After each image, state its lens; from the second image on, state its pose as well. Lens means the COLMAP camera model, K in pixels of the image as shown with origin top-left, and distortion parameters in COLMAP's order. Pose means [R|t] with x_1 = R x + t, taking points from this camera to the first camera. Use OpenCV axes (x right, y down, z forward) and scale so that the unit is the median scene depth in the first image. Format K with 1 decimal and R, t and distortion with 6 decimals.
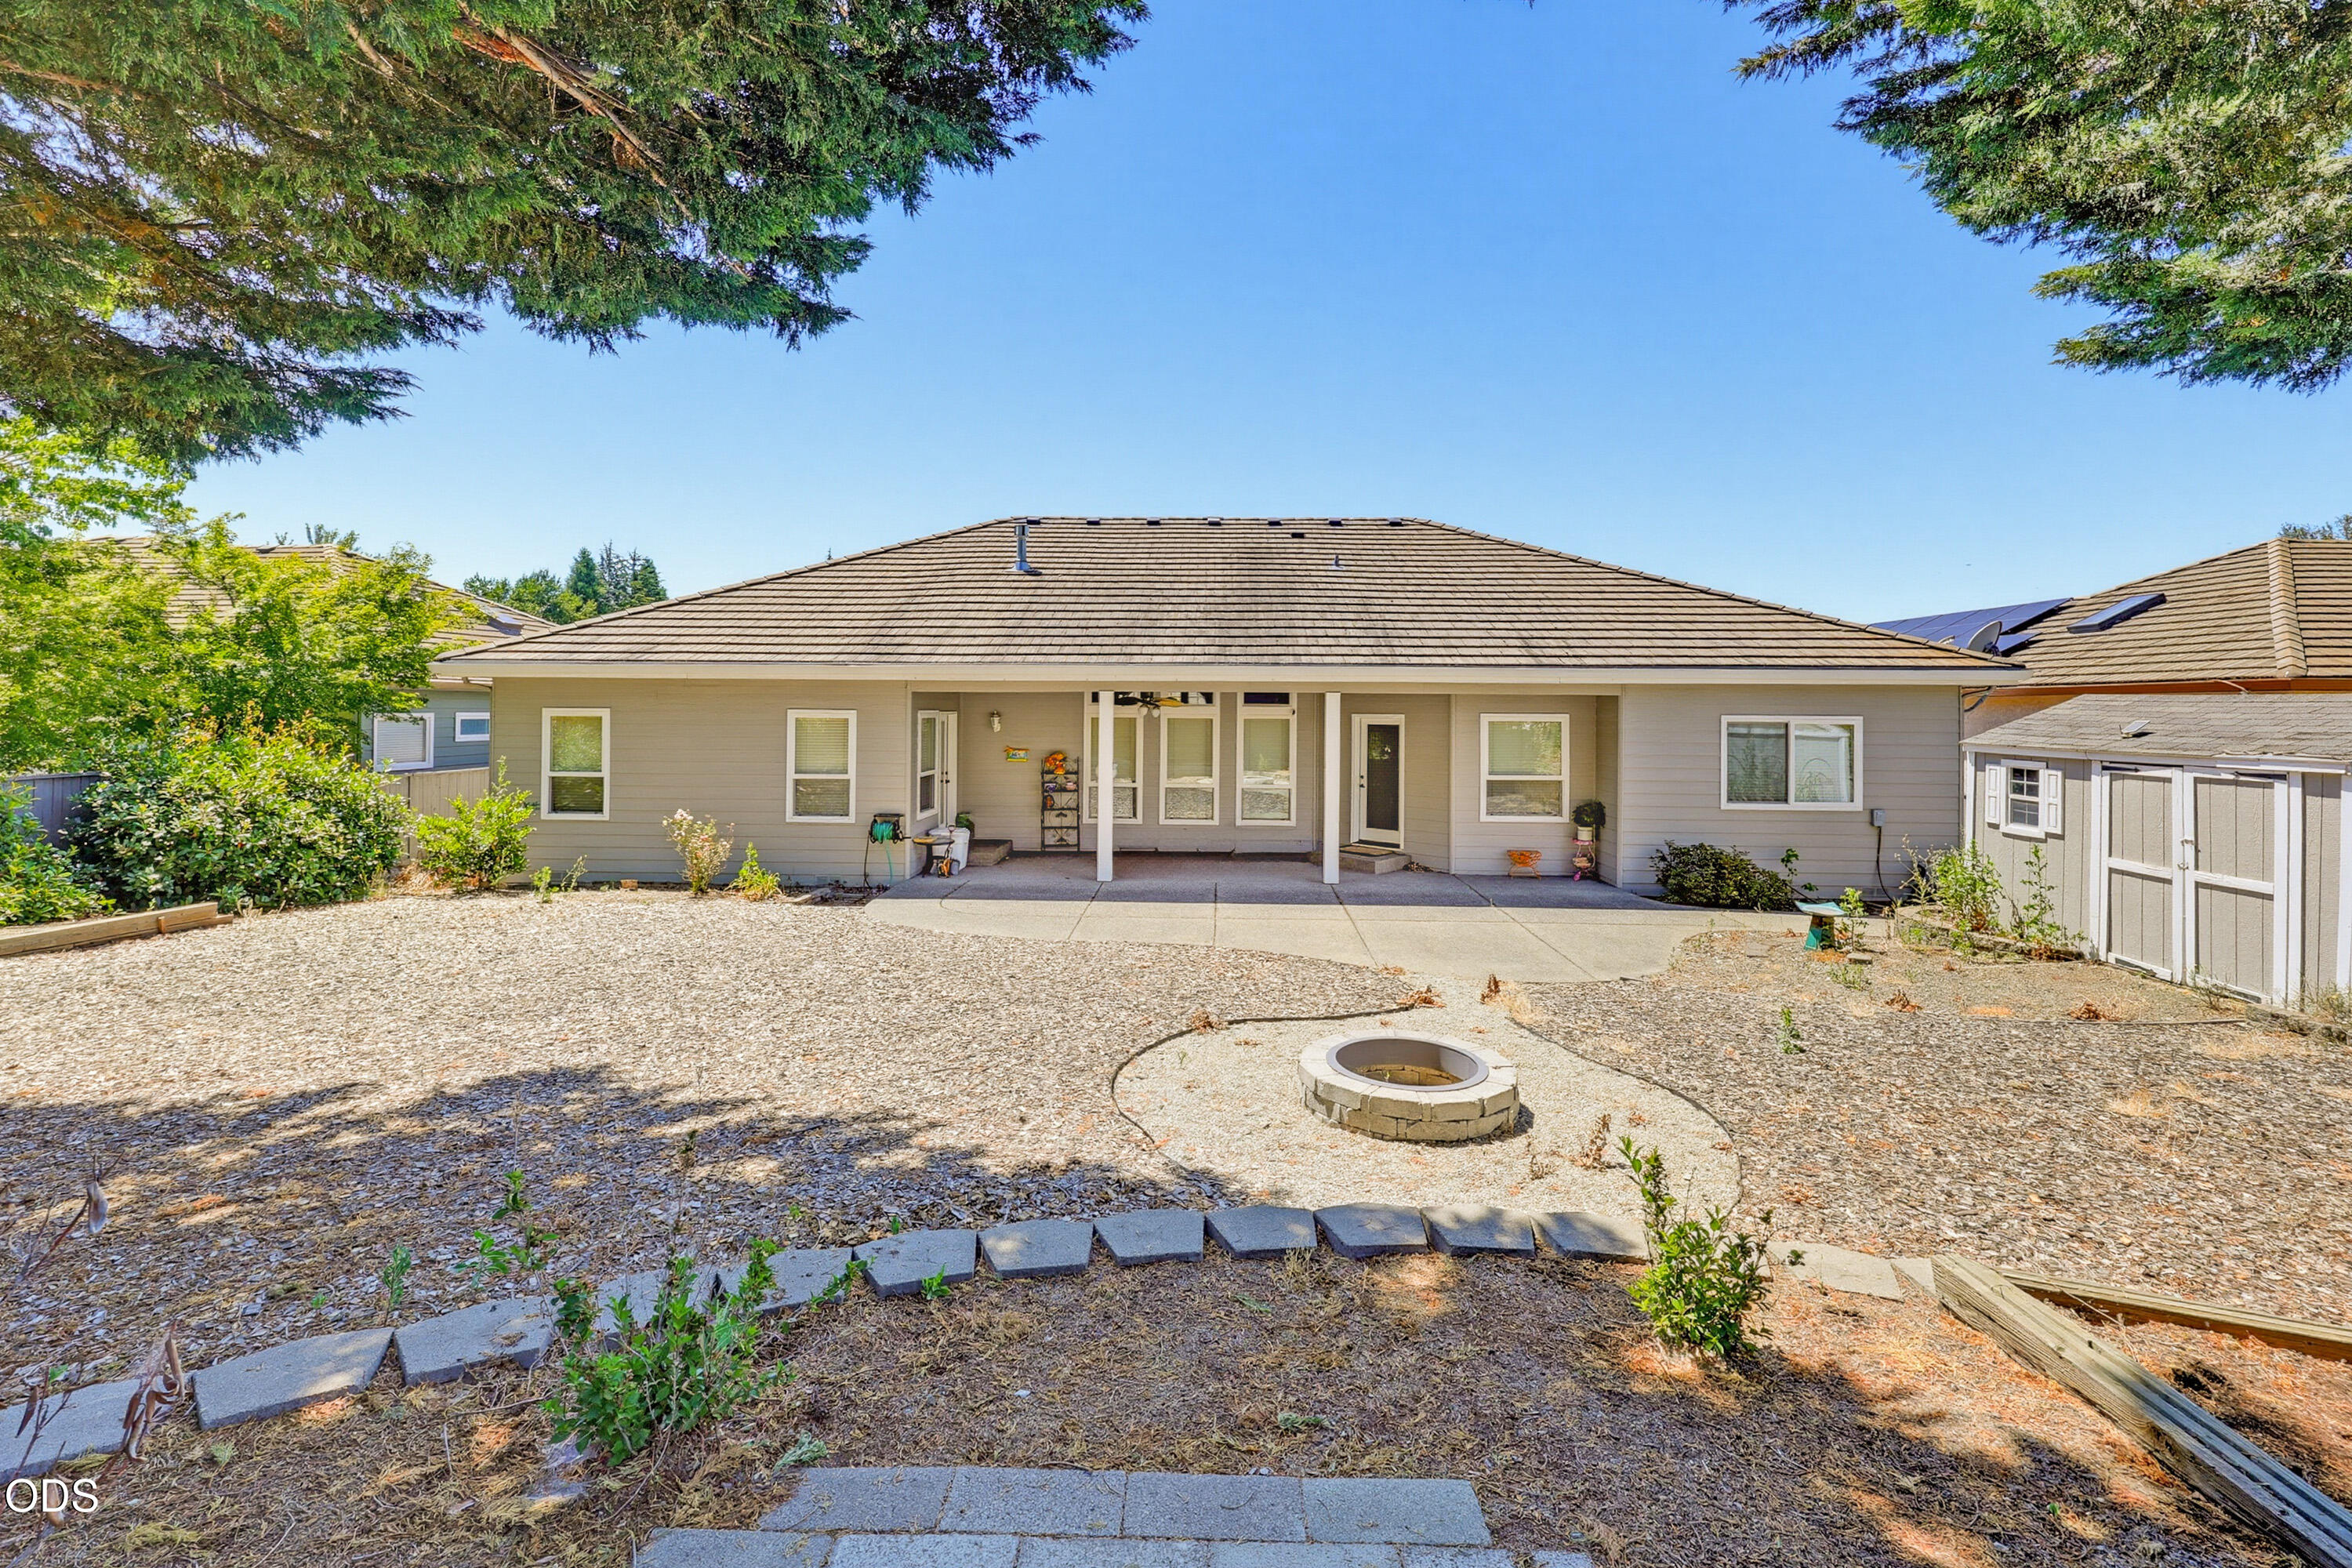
lens RADIAL K [[963.8, 0, 1175.2], [0, 963.8, 727.4], [0, 0, 1]] dist [-0.000167, -0.000043]
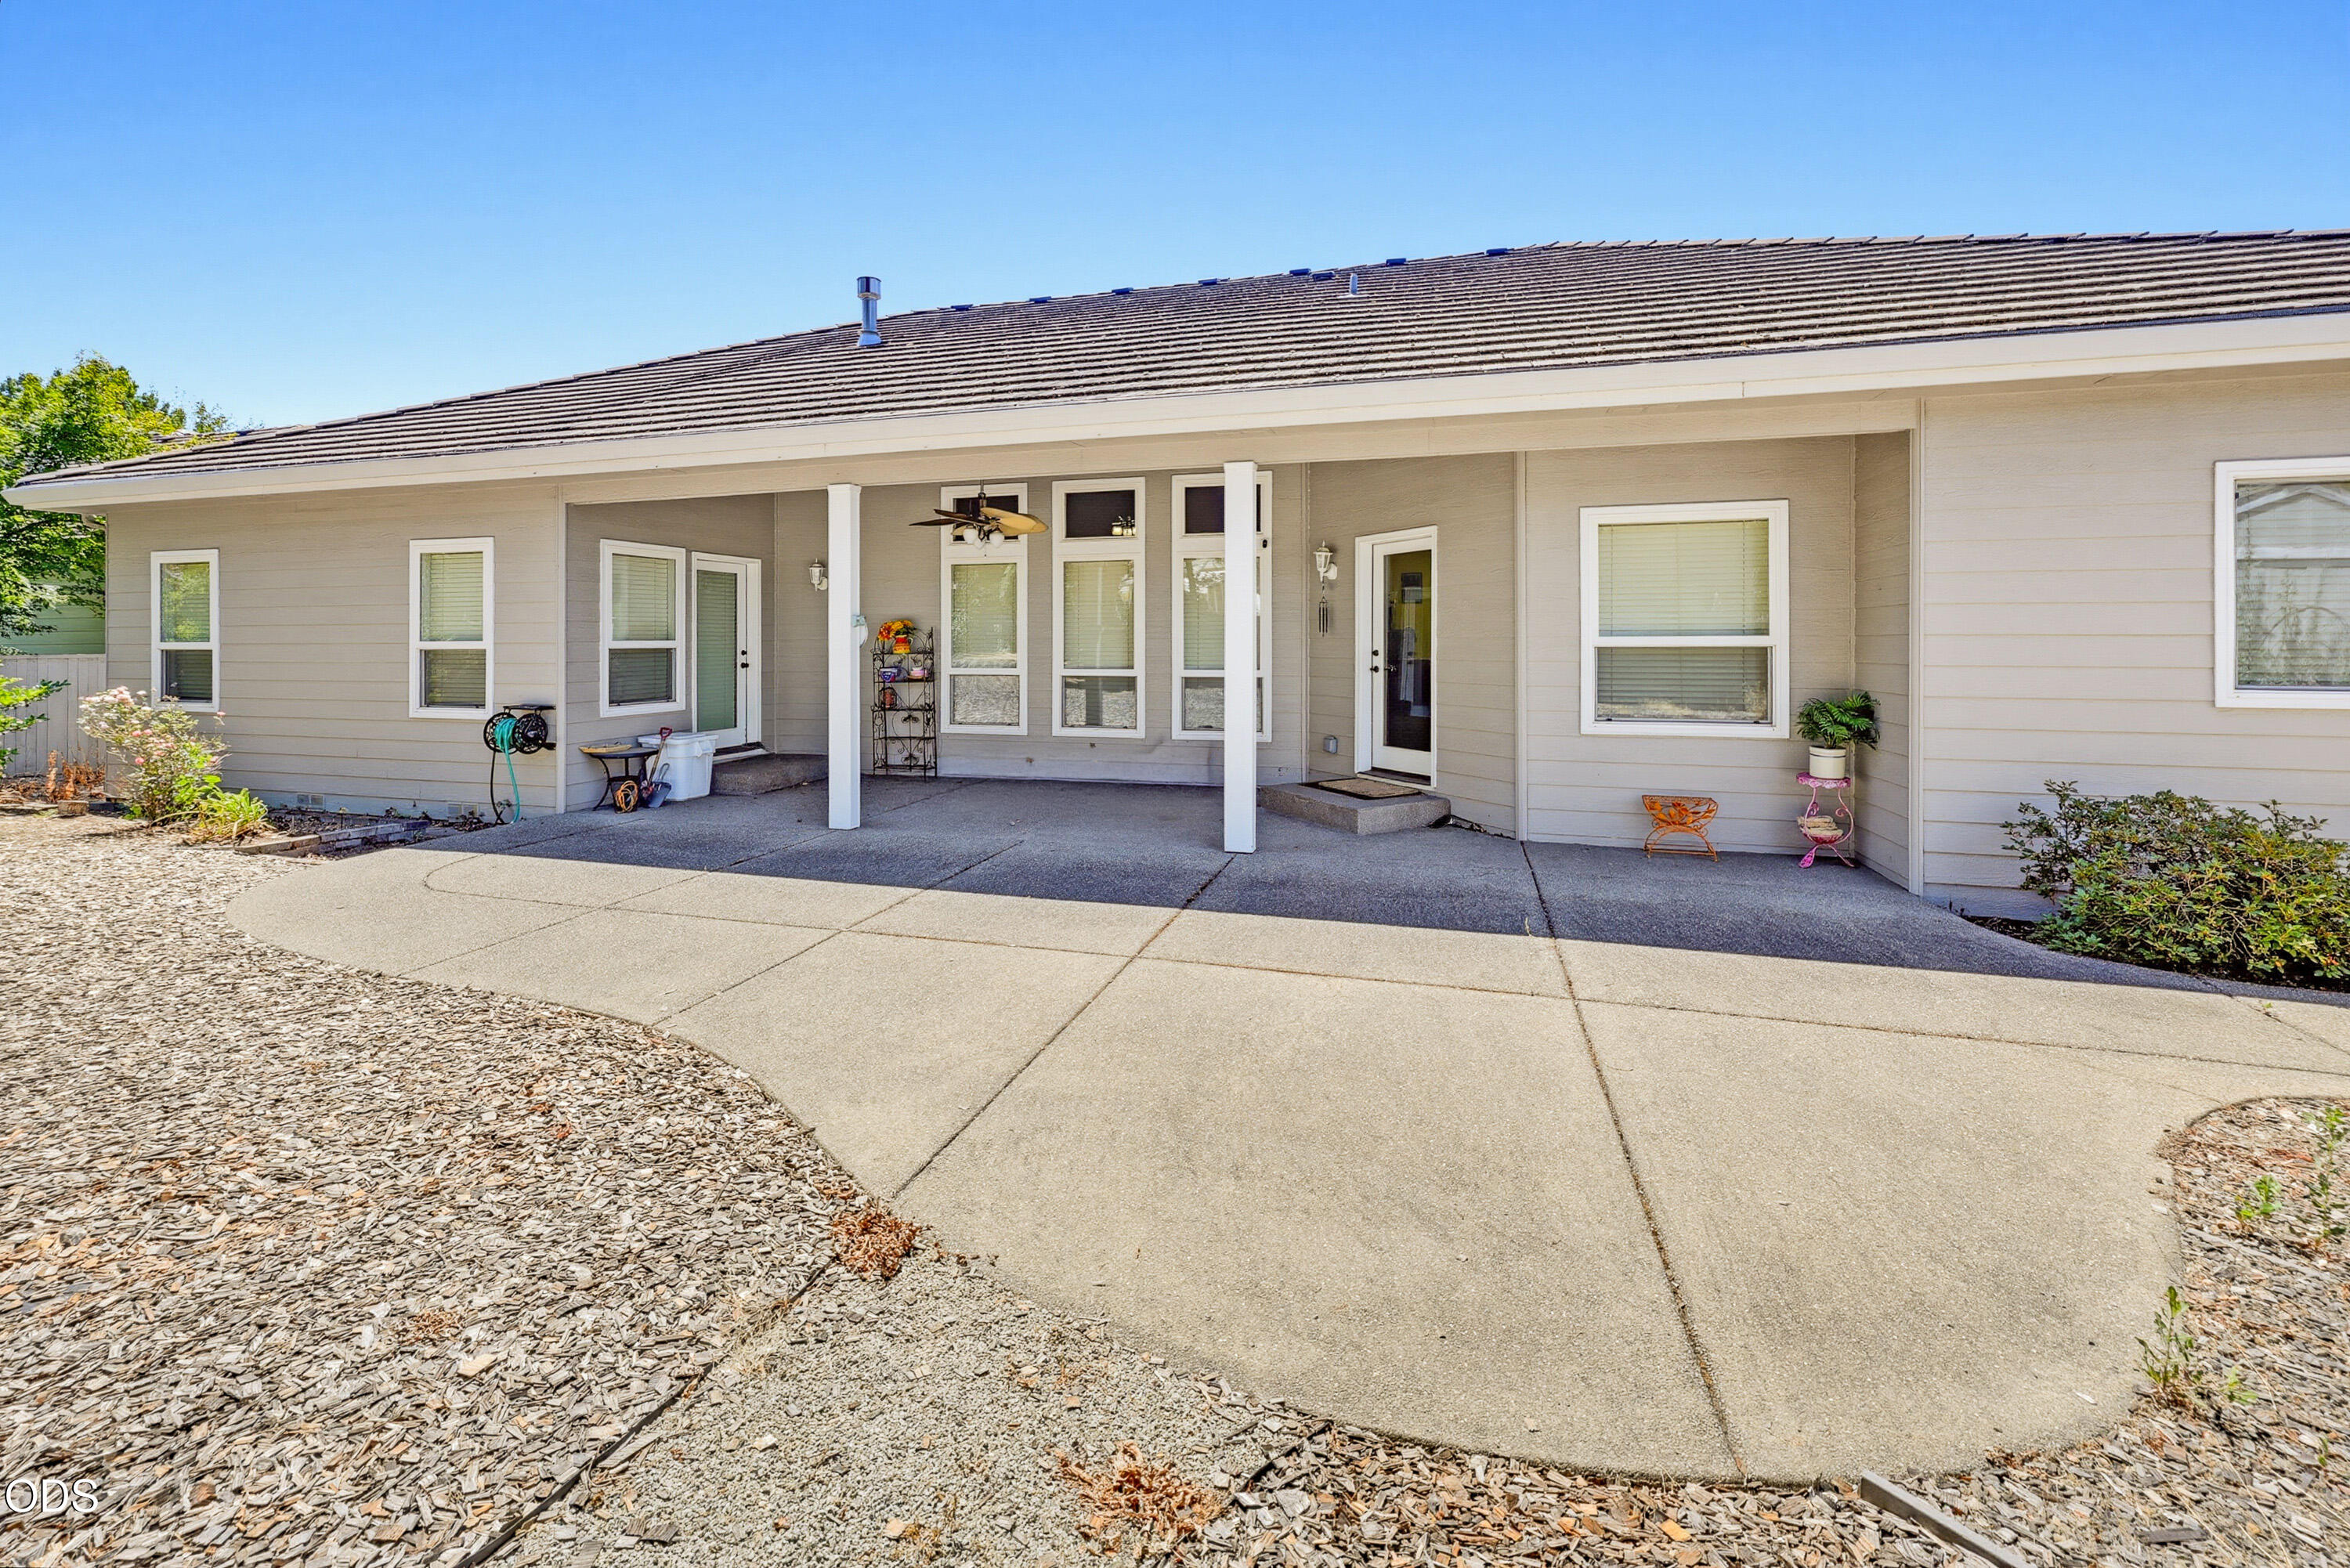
lens RADIAL K [[951.7, 0, 1178.1], [0, 951.7, 649.8], [0, 0, 1]] dist [-0.000706, -0.000077]
pose [[0.975180, -0.004638, -0.221366, 0.228928], [0.002972, 0.999965, -0.007861, 0.060106], [0.221394, 0.007008, 0.975159, 0.502132]]
